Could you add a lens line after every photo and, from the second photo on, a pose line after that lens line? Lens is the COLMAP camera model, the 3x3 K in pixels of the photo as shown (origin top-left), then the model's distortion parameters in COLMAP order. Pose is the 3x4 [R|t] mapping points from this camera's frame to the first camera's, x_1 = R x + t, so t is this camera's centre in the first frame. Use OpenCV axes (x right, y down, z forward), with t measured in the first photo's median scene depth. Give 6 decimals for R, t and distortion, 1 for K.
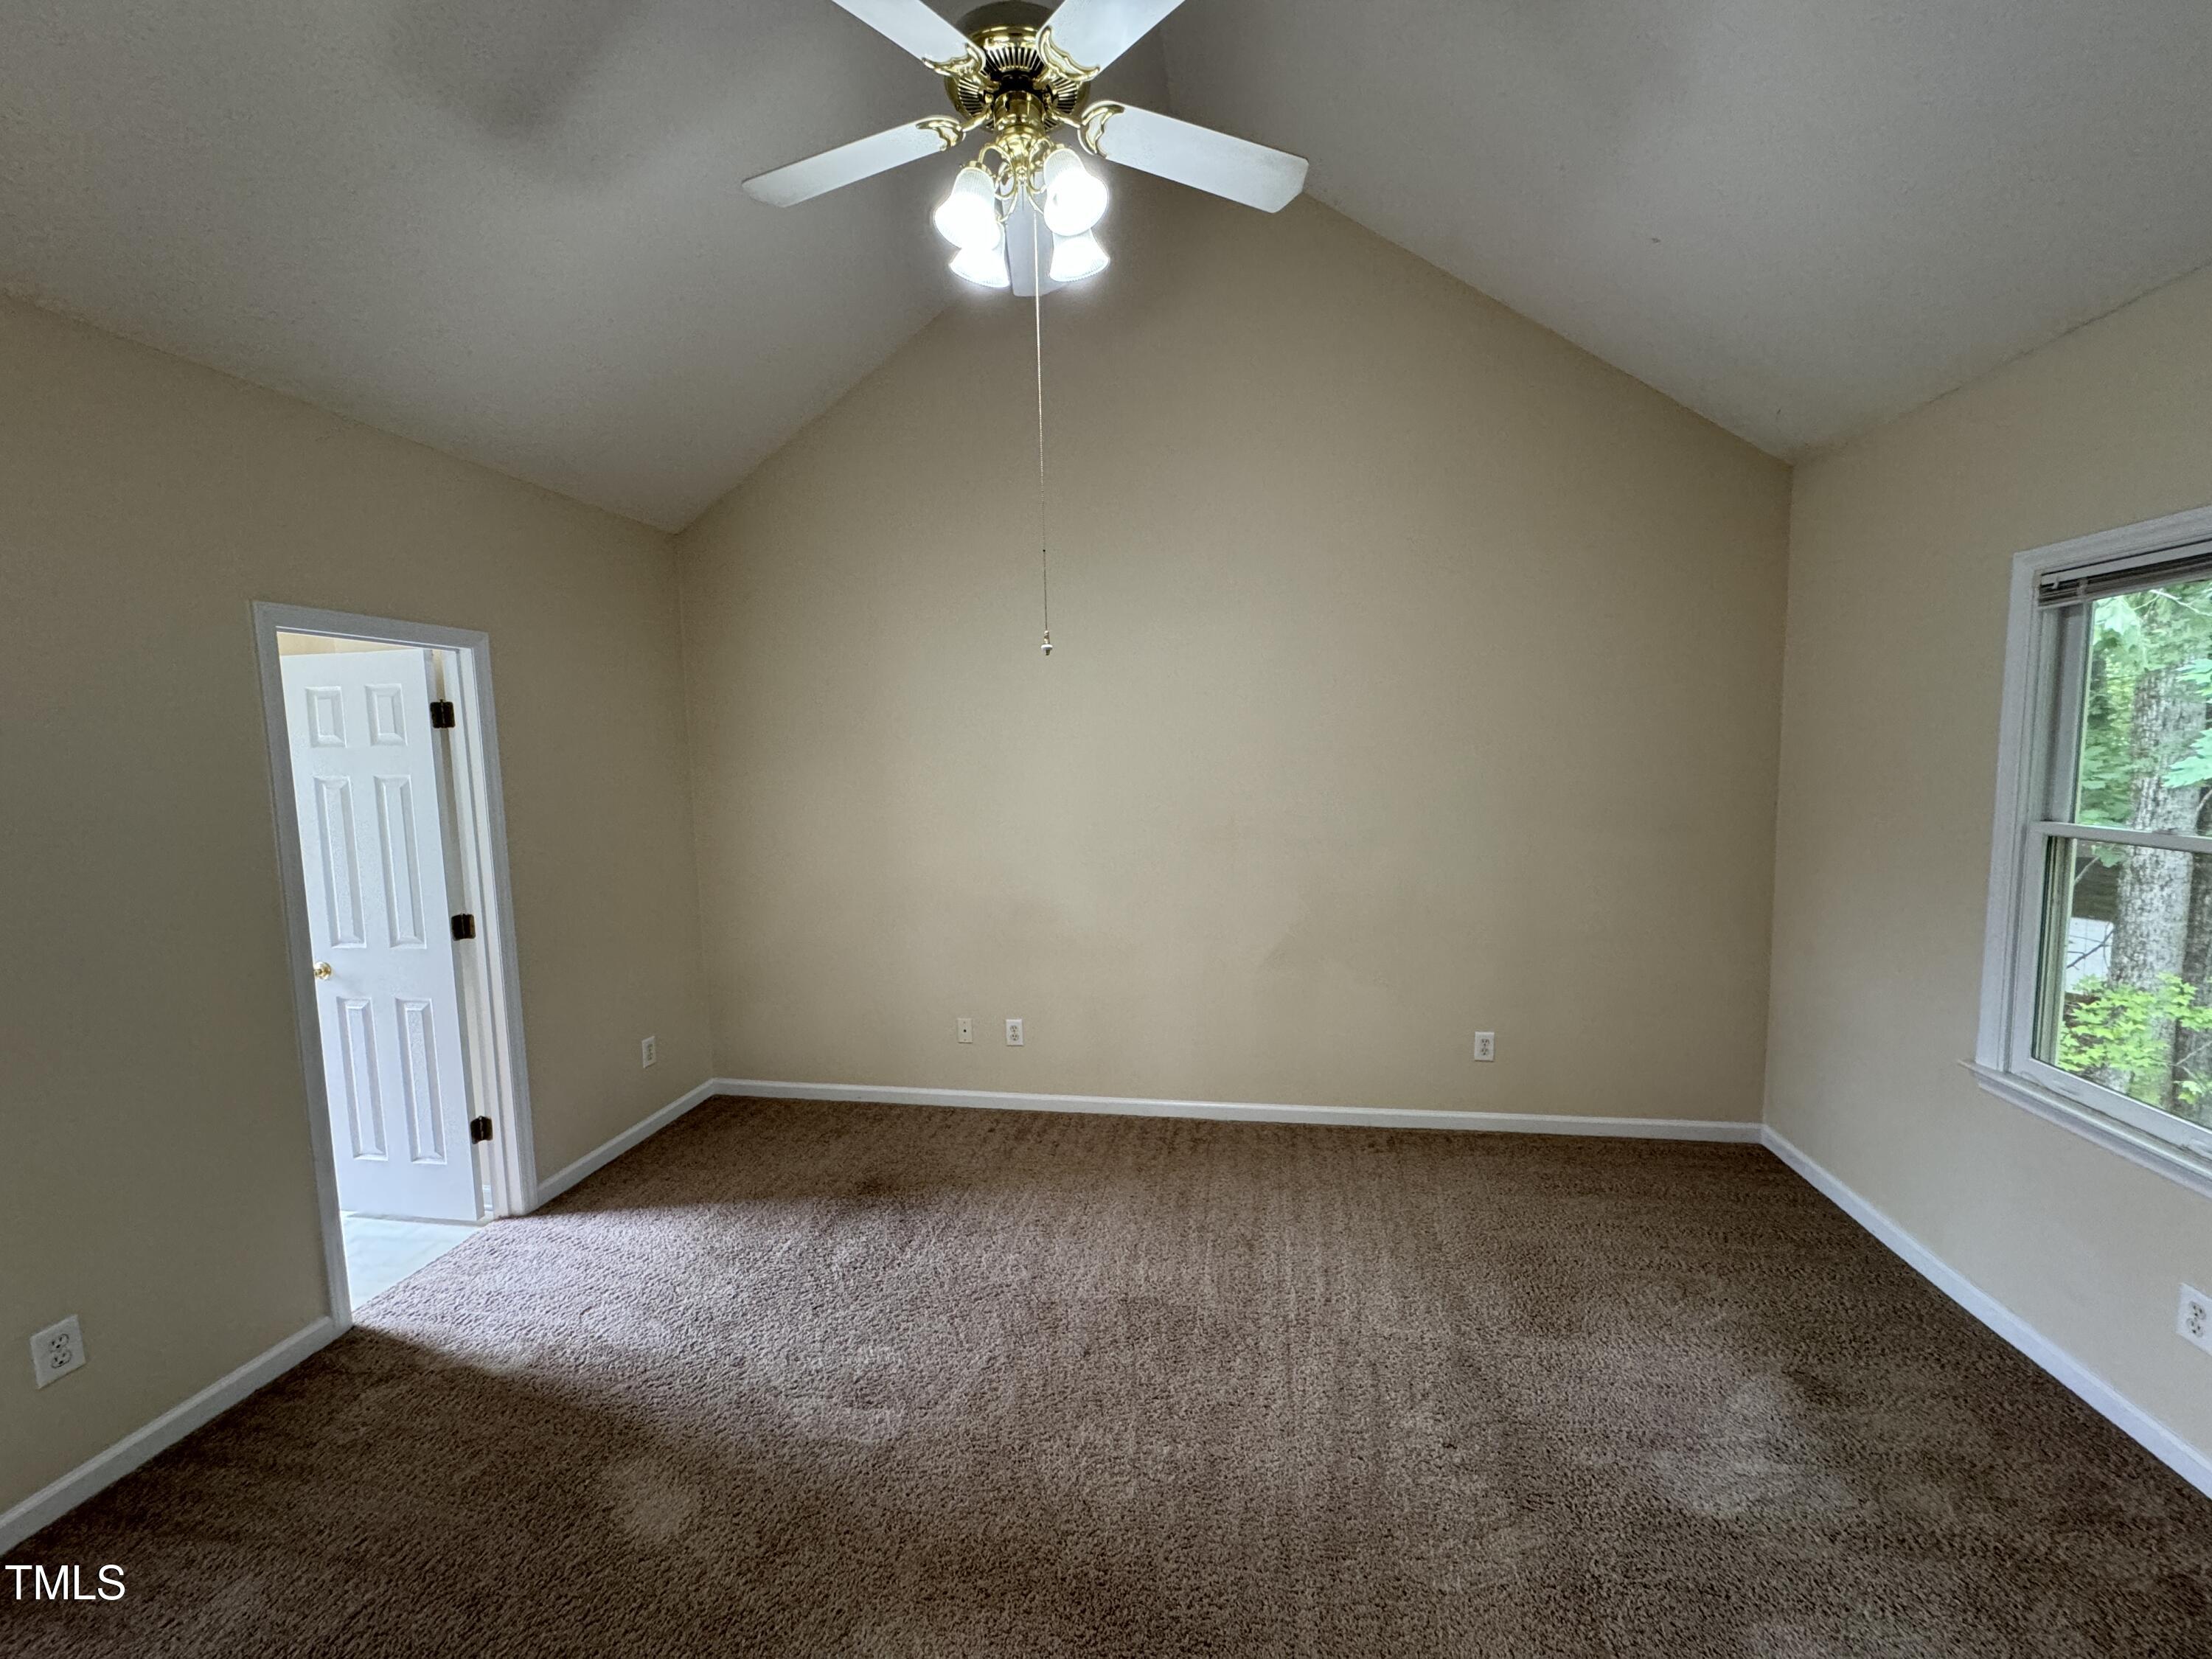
lens RADIAL K [[882.4, 0, 1109.5], [0, 882.4, 834.8], [0, 0, 1]] dist [-0.004206, -0.000051]
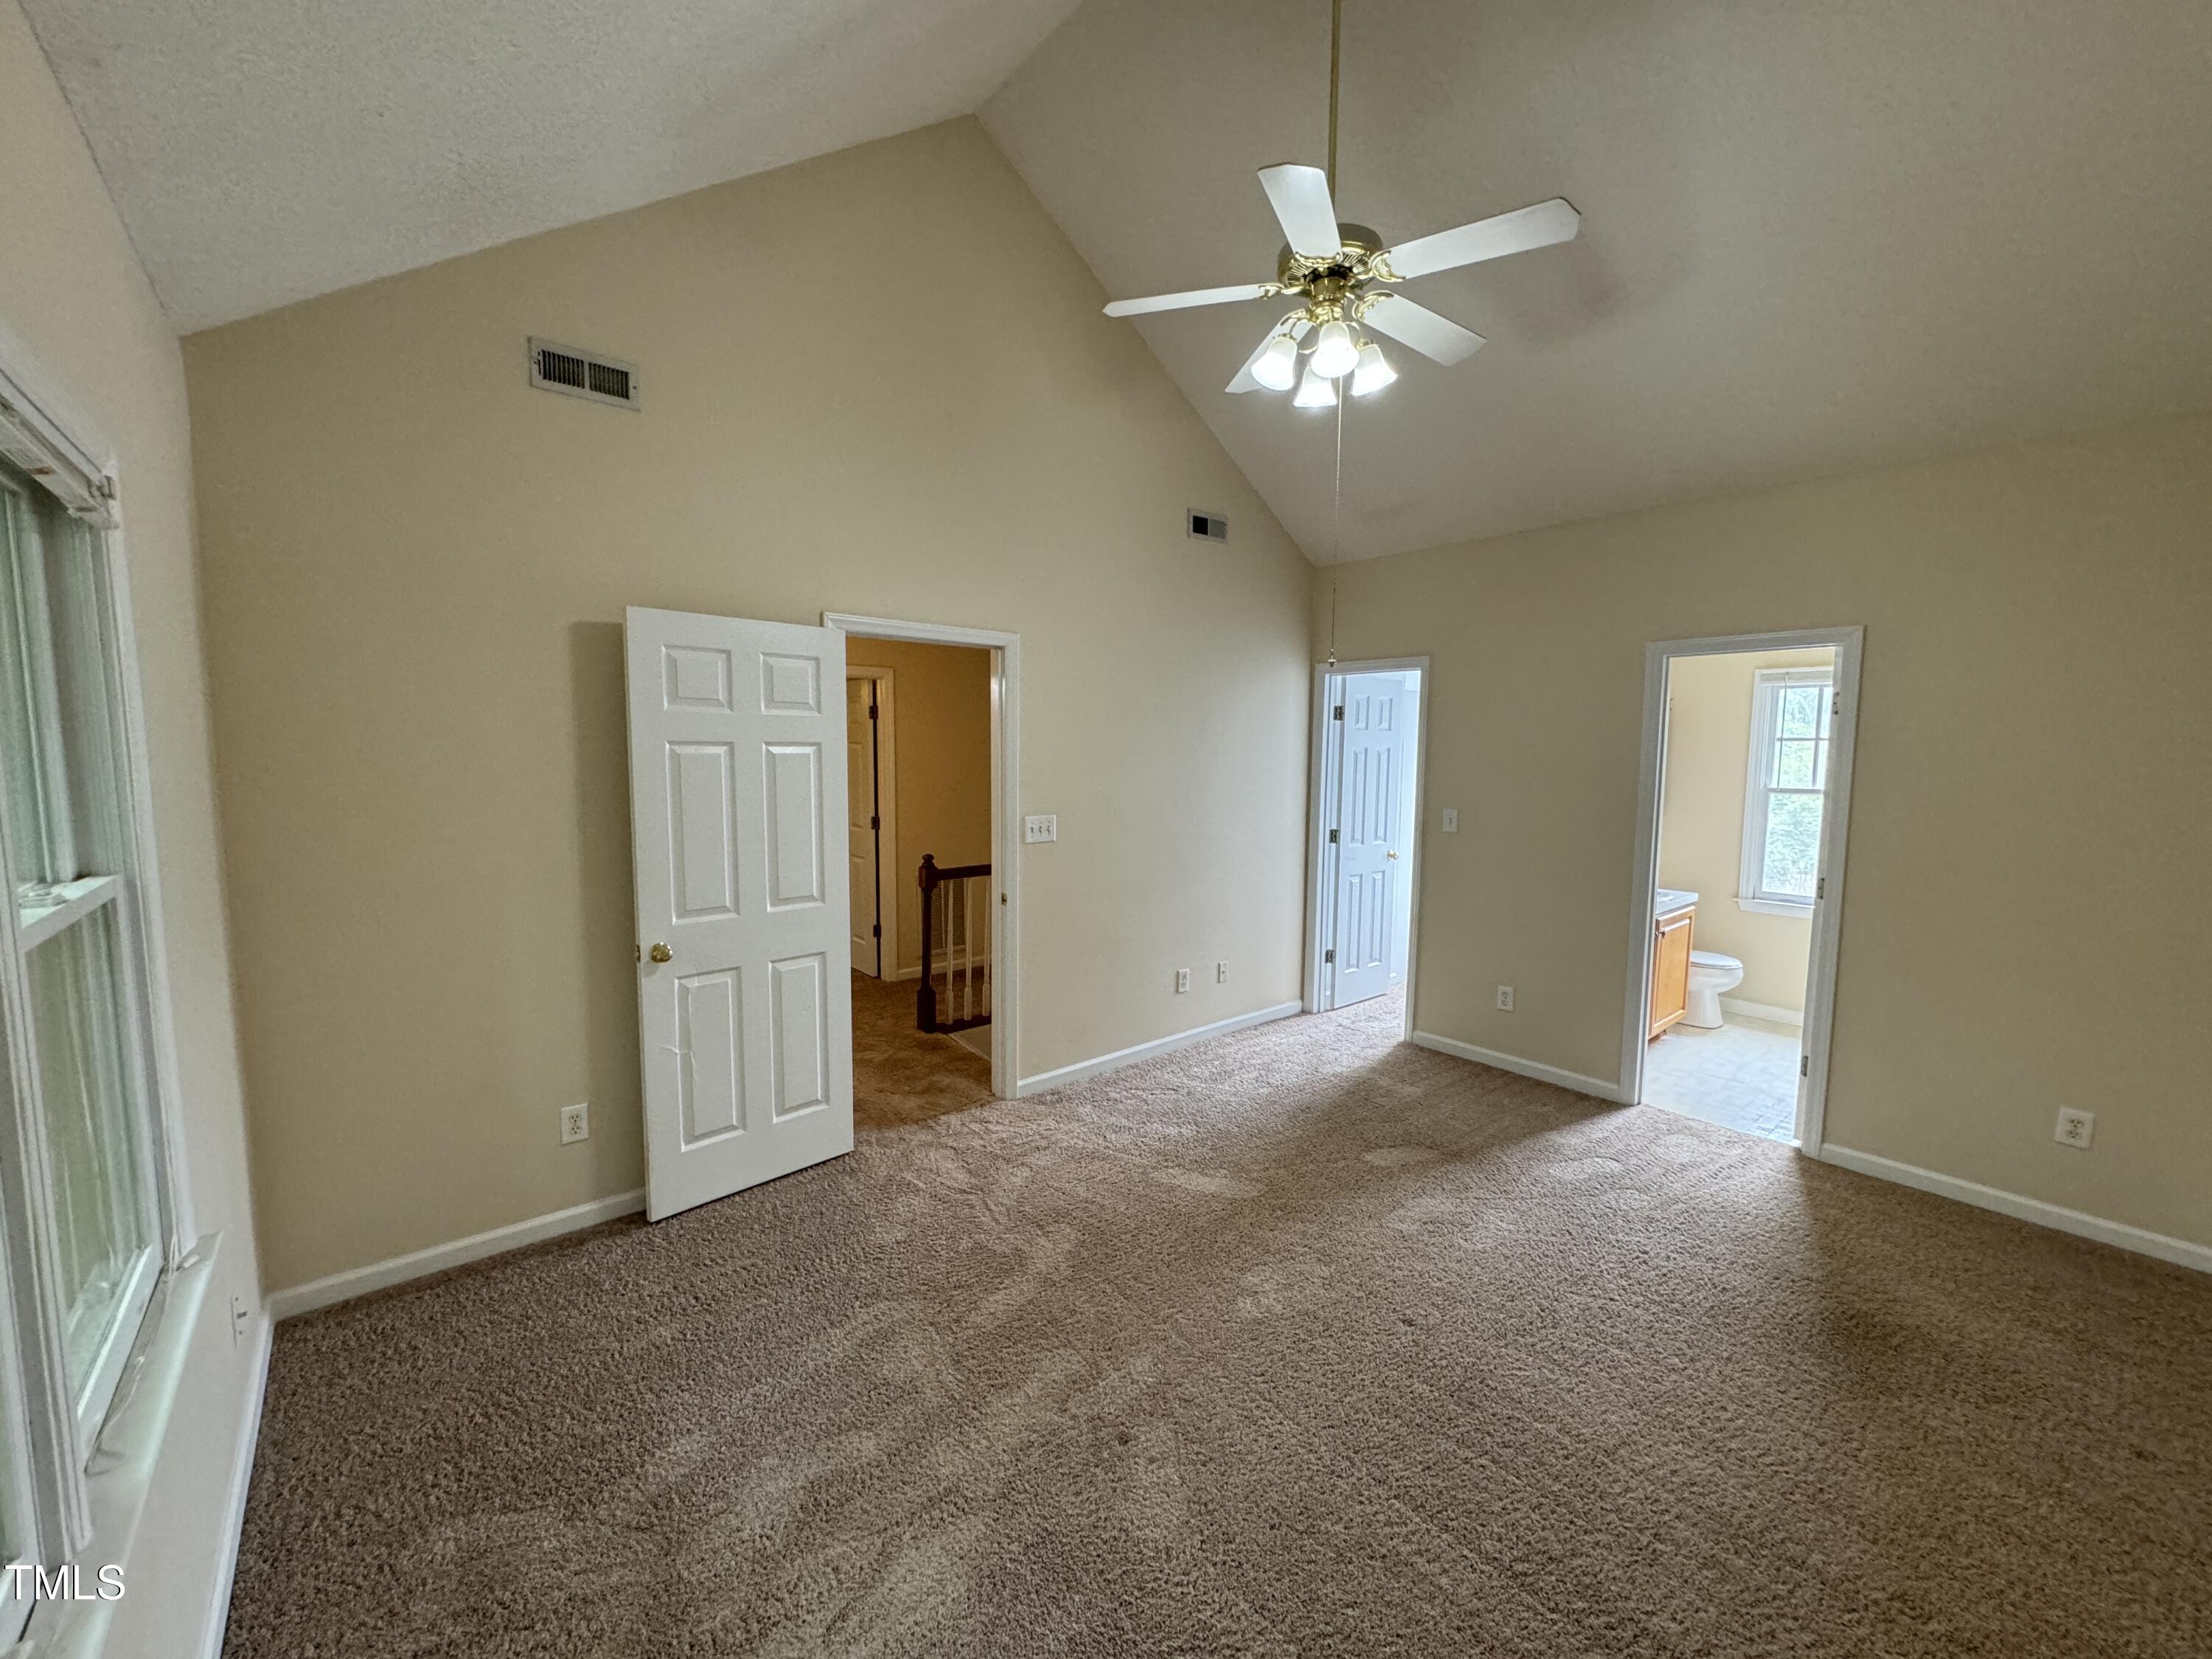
lens RADIAL K [[882.4, 0, 1109.7], [0, 882.4, 830.9], [0, 0, 1]] dist [-0.004206, -0.000051]
pose [[-0.629384, 0.100883, -0.770519, 0.852728], [-0.069532, 0.980249, 0.185139, -0.136675], [0.773978, 0.170099, -0.609938, 1.130277]]
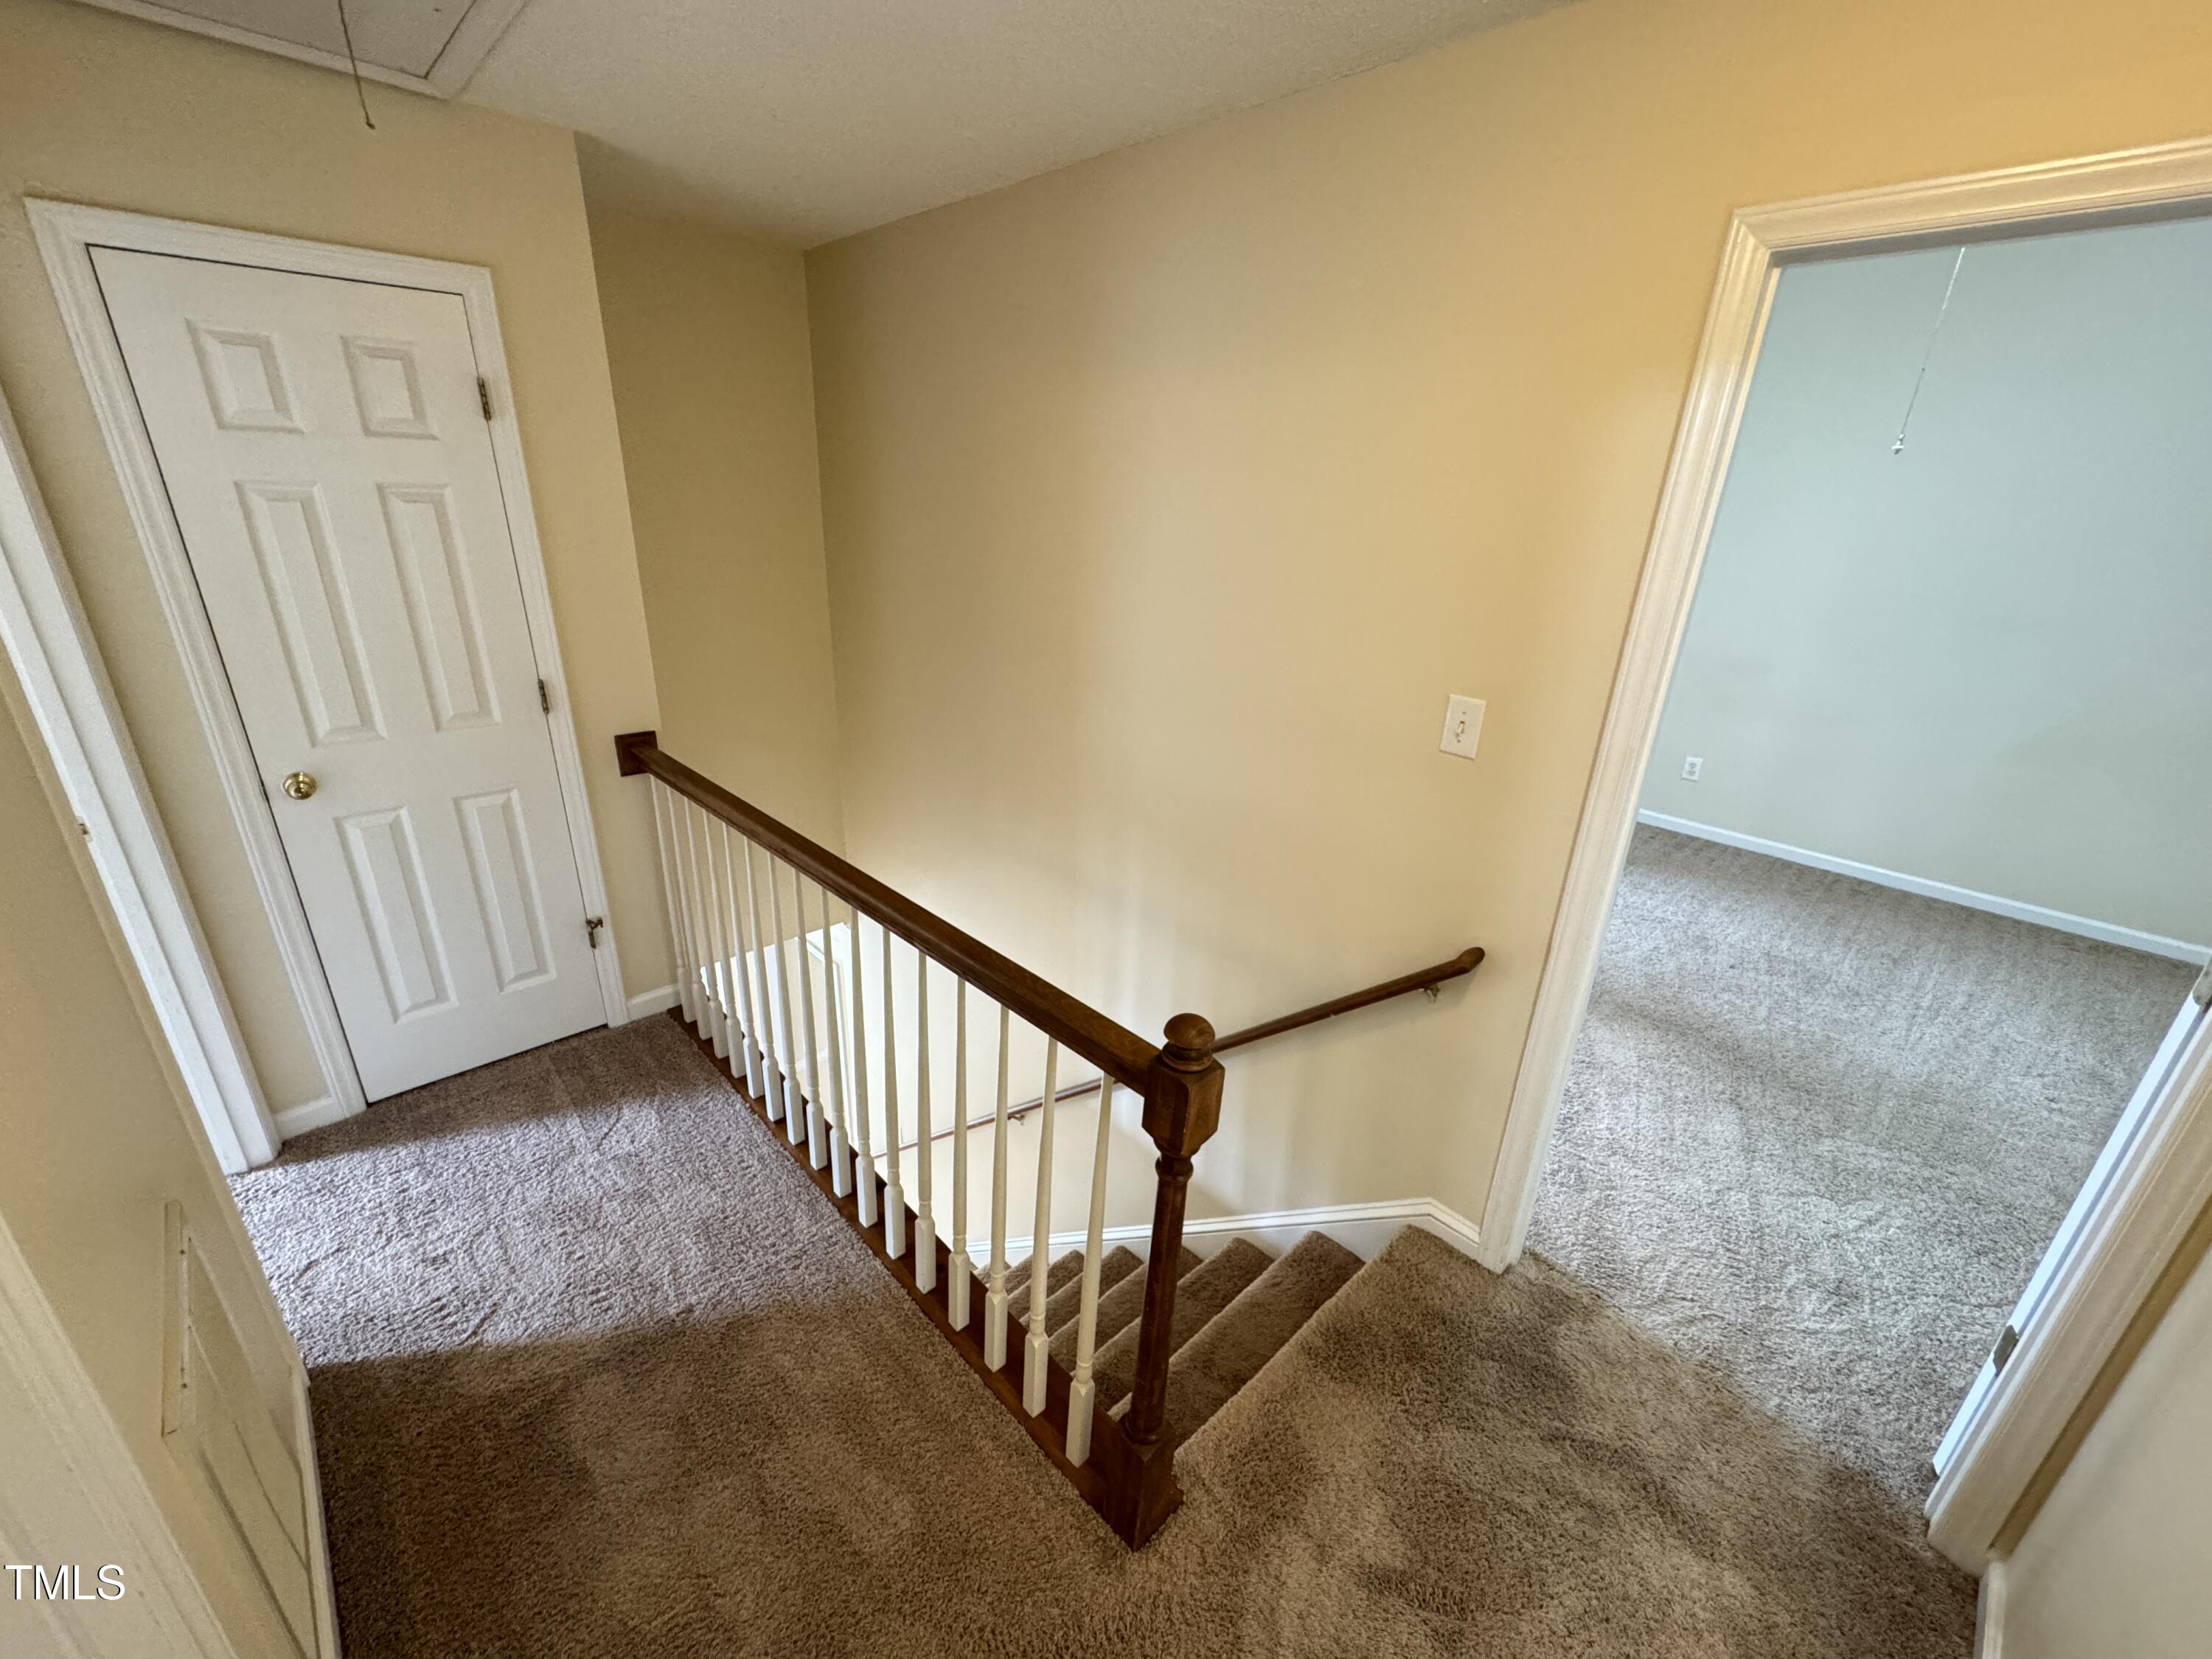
lens RADIAL K [[882.4, 0, 1106.9], [0, 882.4, 826.7], [0, 0, 1]] dist [-0.004206, -0.000051]
pose [[0.796653, 0.263730, -0.543867, -0.108913], [-0.112120, 0.948652, 0.295785, 0.055645], [0.593948, -0.174659, 0.785316, -0.640326]]
